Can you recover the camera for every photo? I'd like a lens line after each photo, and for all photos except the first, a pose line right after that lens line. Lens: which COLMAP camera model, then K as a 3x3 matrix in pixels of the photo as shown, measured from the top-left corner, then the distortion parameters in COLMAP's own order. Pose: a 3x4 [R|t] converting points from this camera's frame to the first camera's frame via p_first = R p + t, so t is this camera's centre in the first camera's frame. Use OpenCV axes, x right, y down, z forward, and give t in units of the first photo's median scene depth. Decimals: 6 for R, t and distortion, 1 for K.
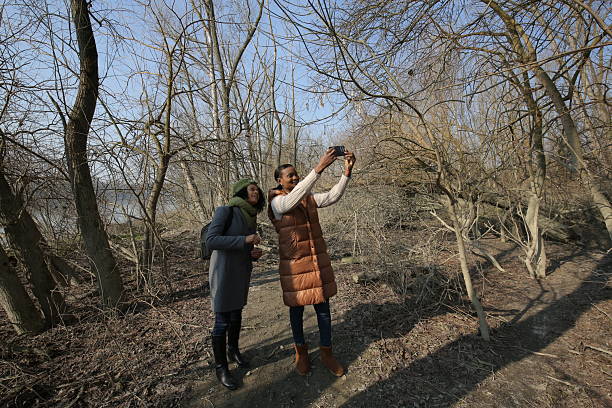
lens RADIAL K [[313.0, 0, 303.6], [0, 313.0, 204.3], [0, 0, 1]] dist [-0.002824, -0.000731]
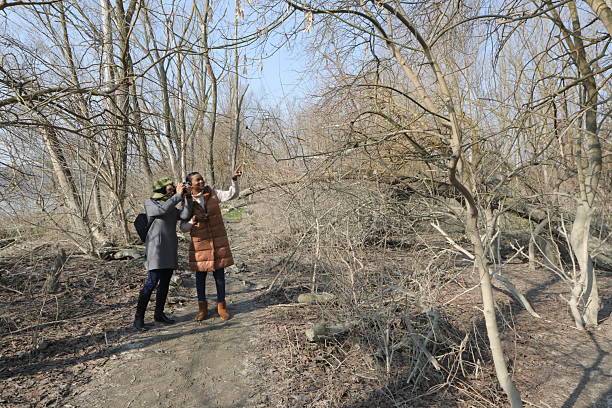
lens RADIAL K [[434.0, 0, 306.0], [0, 434.0, 204.0], [0, 0, 1]] dist [0.030265, 0.000936]
pose [[0.993638, 0.030432, 0.108433, 0.045381], [-0.030127, 0.999536, -0.004450, -0.005276], [-0.108518, 0.001155, 0.994094, 0.130228]]
